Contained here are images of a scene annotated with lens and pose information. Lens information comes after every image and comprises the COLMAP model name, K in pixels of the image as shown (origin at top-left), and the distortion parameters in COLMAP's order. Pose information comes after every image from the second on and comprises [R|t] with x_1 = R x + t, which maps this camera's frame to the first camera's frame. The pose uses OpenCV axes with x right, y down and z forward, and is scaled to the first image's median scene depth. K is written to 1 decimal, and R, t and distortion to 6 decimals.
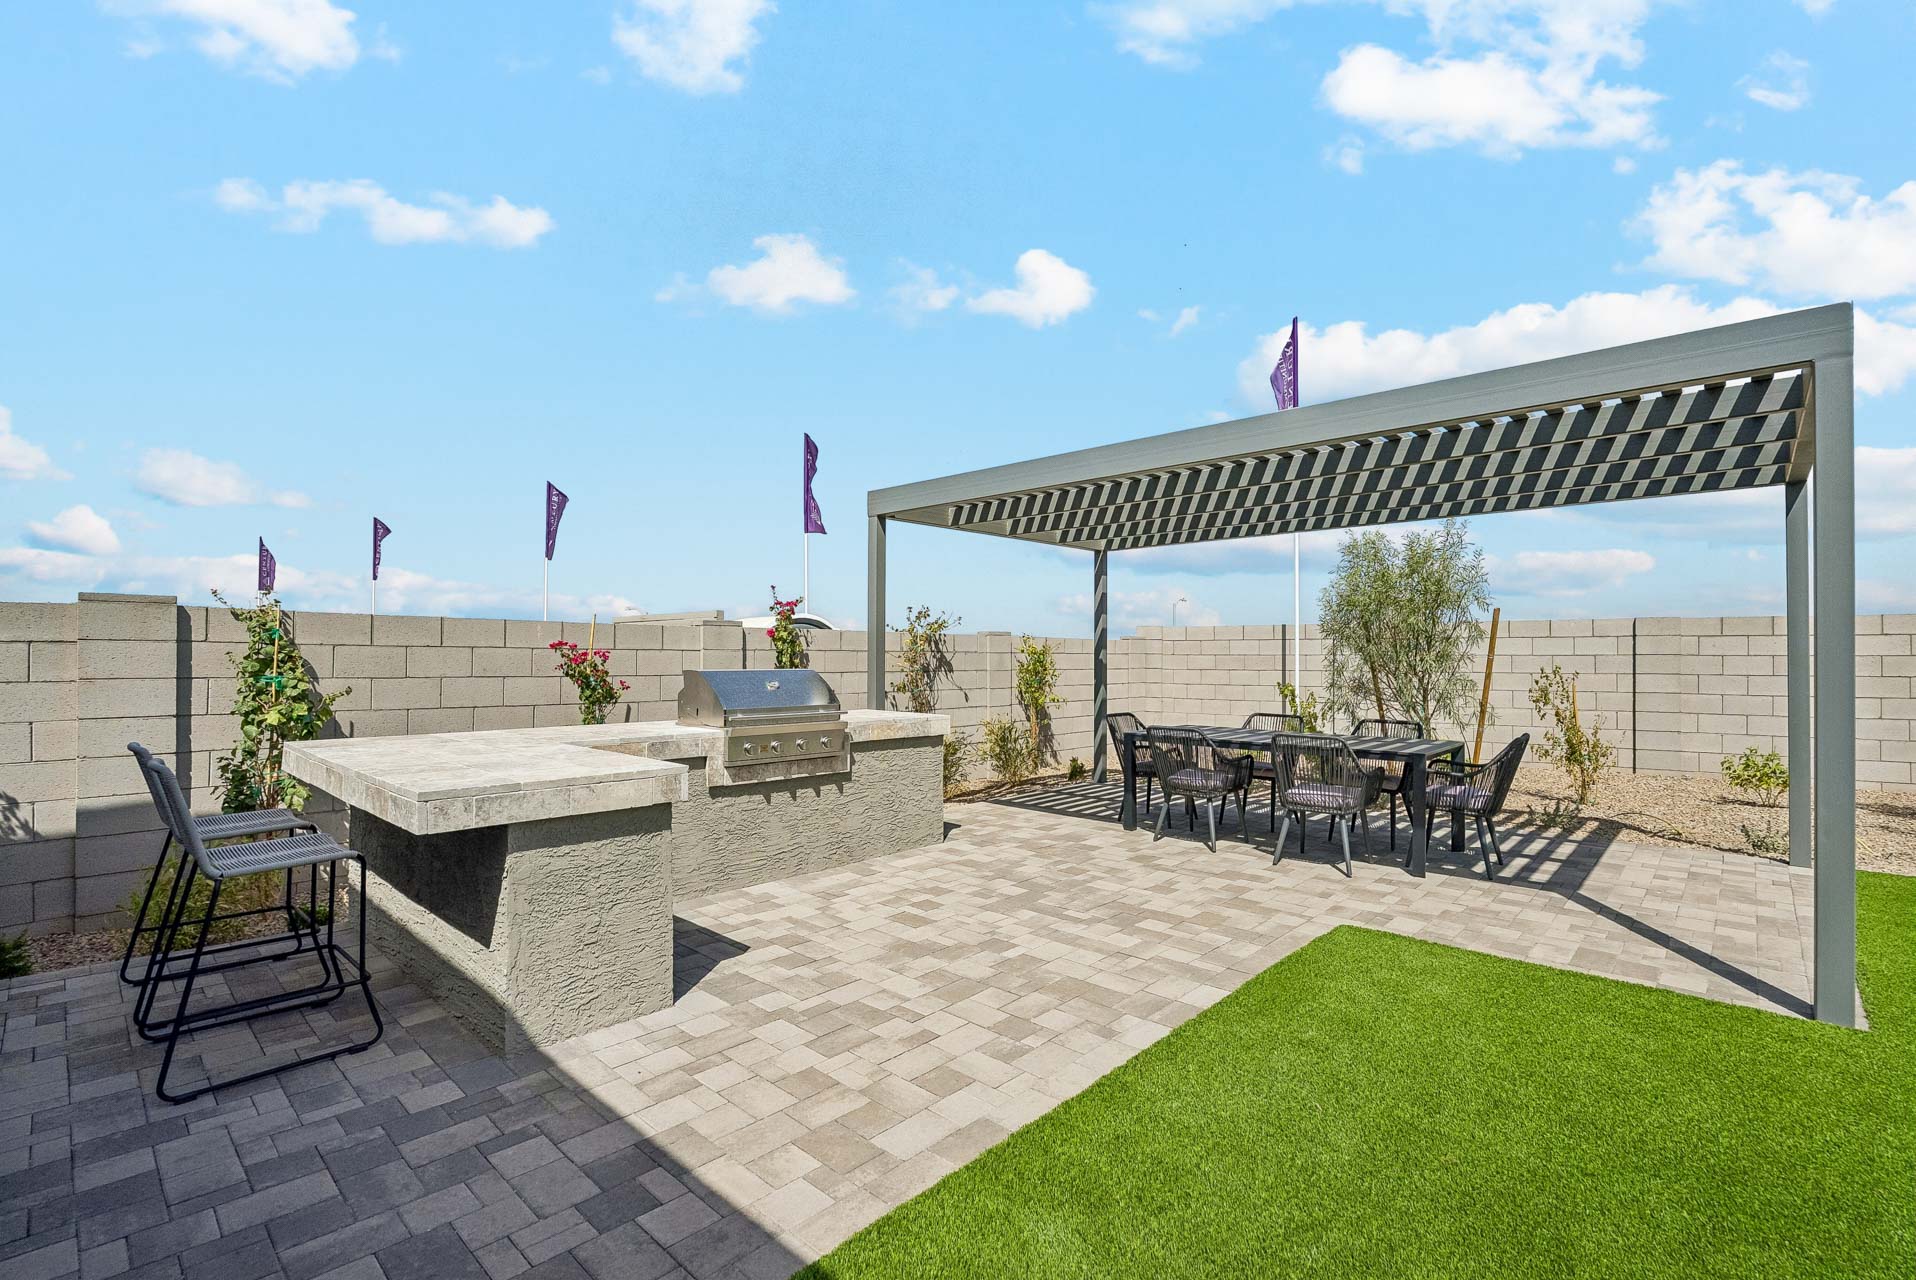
lens RADIAL K [[837.2, 0, 952.3], [0, 837.2, 645.2], [0, 0, 1]] dist [0.001751, -0.001181]
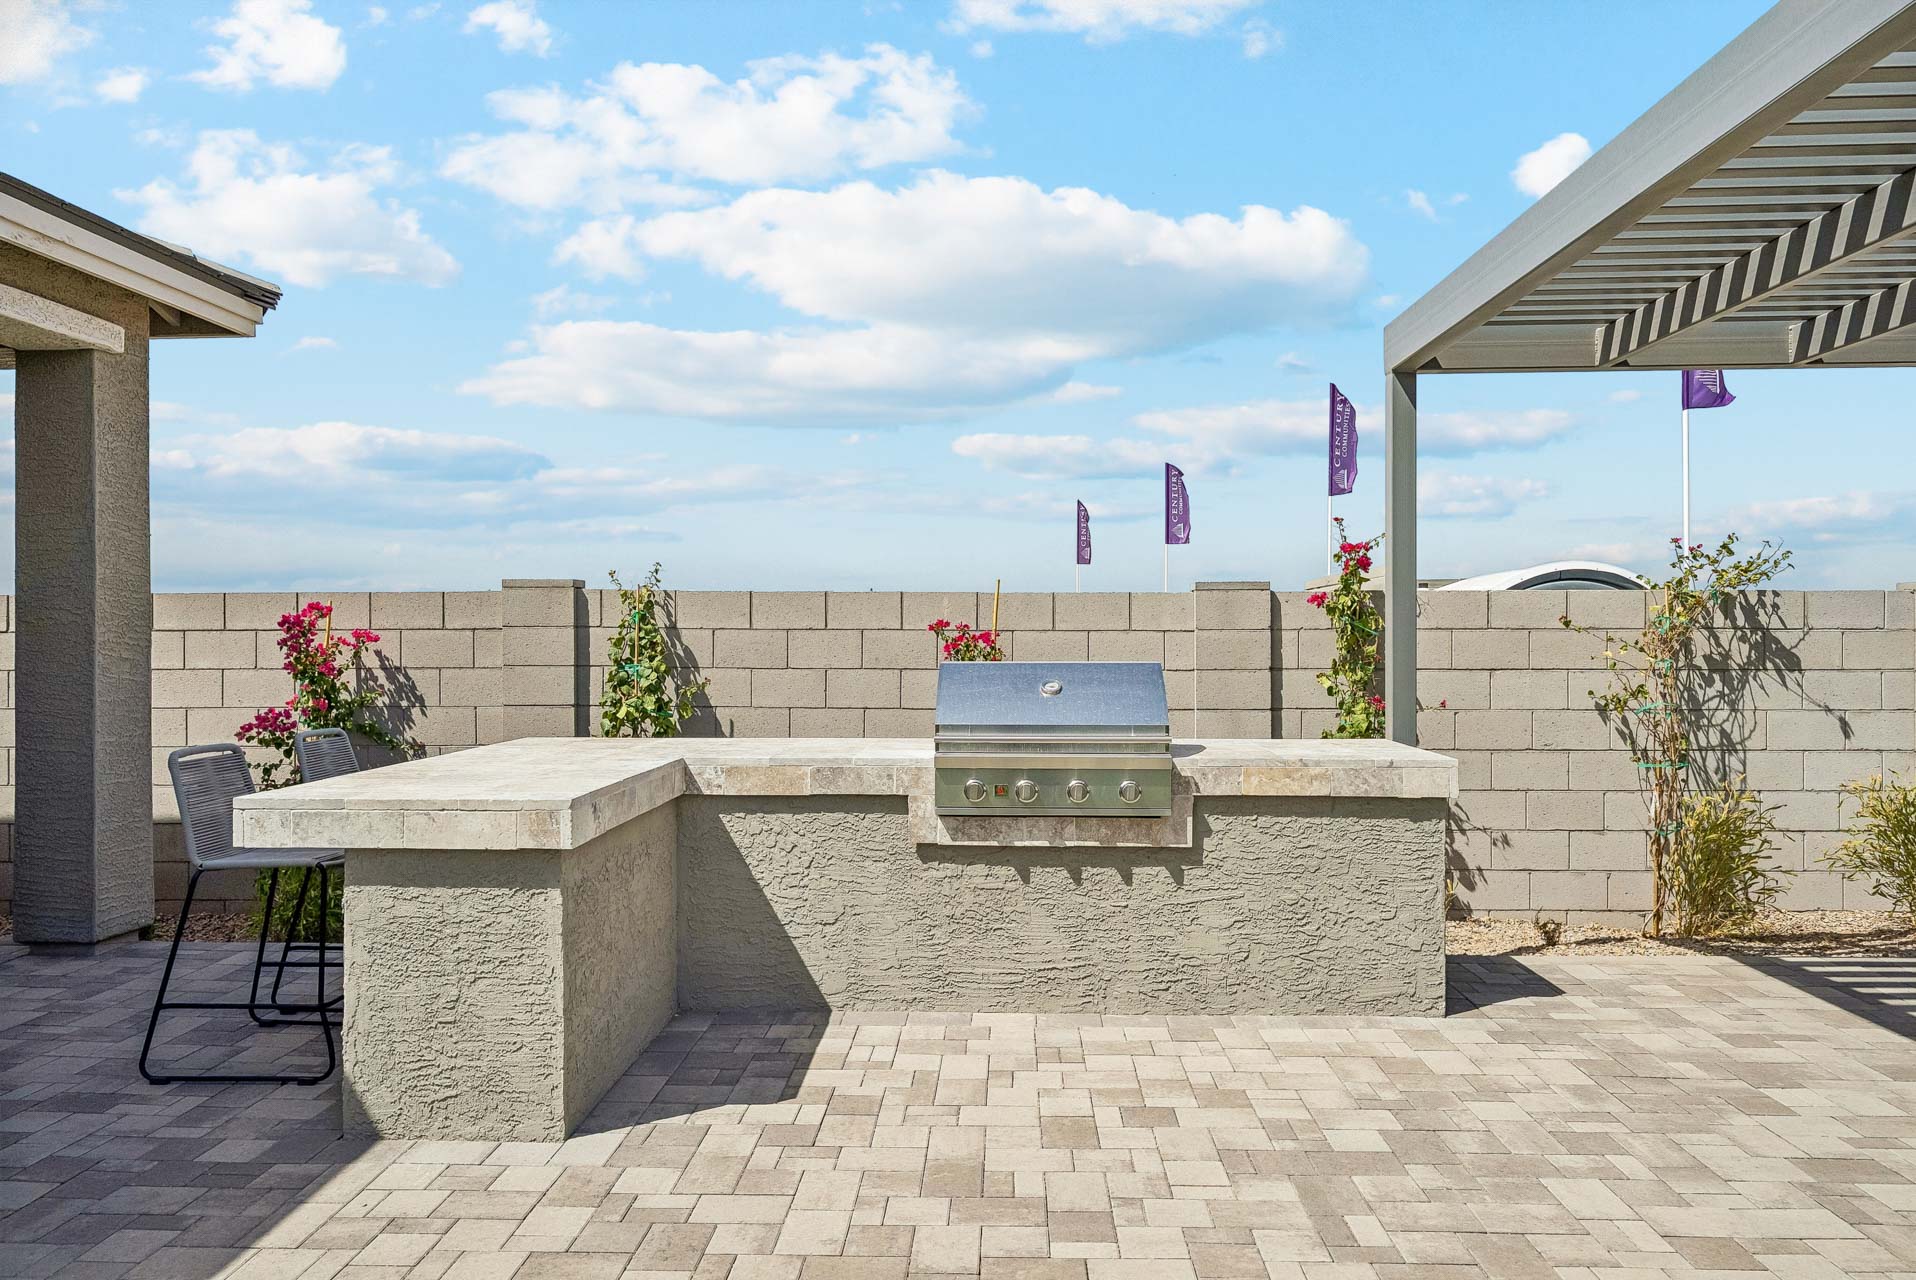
lens RADIAL K [[1287.9, 0, 960.9], [0, 1287.9, 636.8], [0, 0, 1]] dist [0.009779, -0.003812]
pose [[0.663099, -0.006153, -0.748506, 0.477759], [0.013506, 0.999902, 0.003745, 0.007235], [0.748410, -0.012592, 0.663117, 0.371770]]
